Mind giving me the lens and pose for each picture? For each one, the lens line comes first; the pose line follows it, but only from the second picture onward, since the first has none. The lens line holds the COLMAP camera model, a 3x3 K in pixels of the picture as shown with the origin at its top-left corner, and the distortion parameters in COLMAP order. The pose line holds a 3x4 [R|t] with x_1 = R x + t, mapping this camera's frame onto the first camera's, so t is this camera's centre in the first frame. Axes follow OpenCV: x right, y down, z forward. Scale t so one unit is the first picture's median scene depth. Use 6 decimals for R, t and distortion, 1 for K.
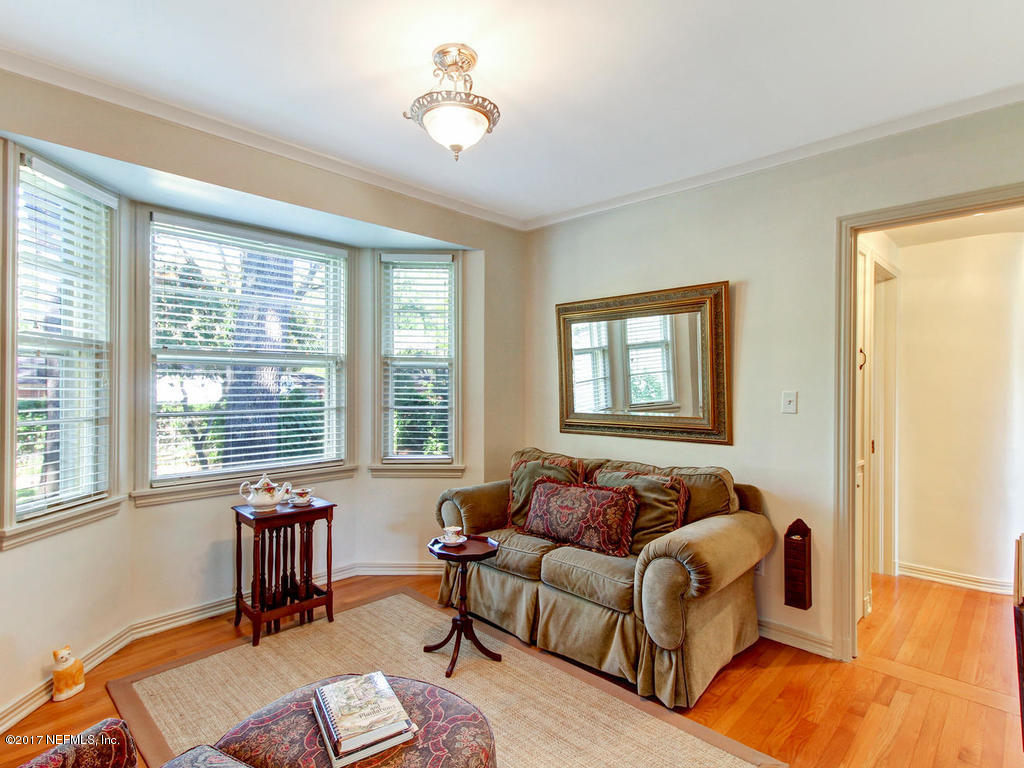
lens RADIAL K [[537.9, 0, 514.6], [0, 537.9, 382.5], [0, 0, 1]] dist [0.000715, 0.000731]
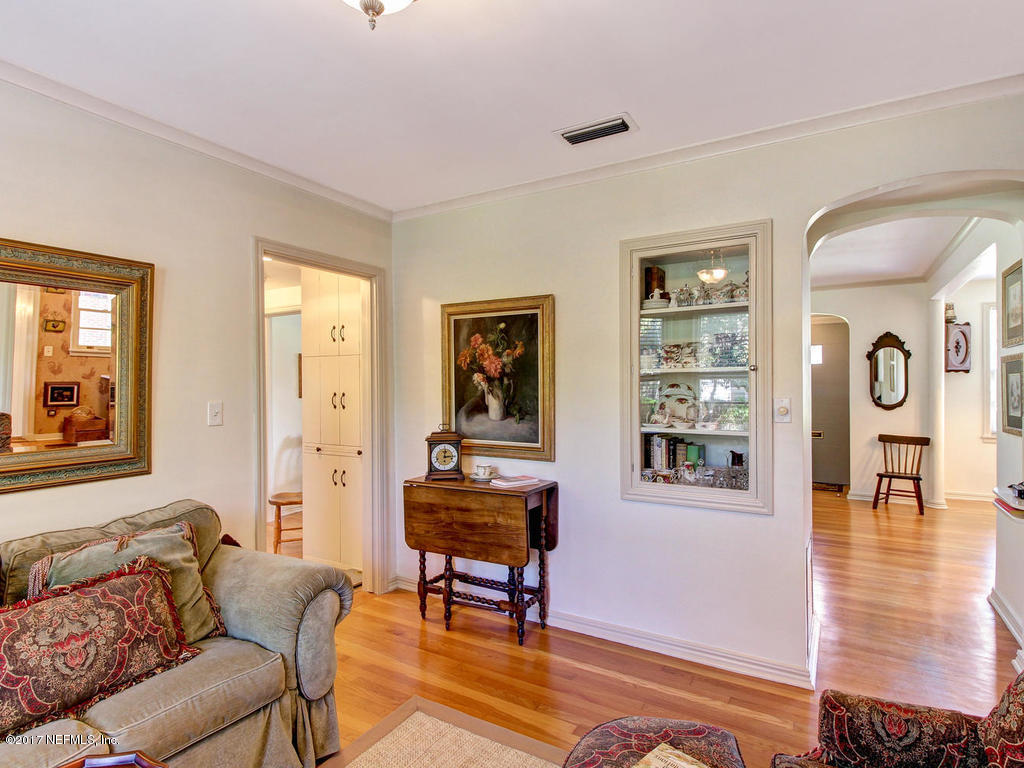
lens RADIAL K [[537.9, 0, 514.6], [0, 537.9, 382.5], [0, 0, 1]] dist [0.000715, 0.000731]
pose [[-0.231347, -0.000042, 0.972871, -0.487396], [-0.011859, 0.999926, -0.002777, -0.020071], [-0.972799, -0.012180, -0.231331, 0.666308]]
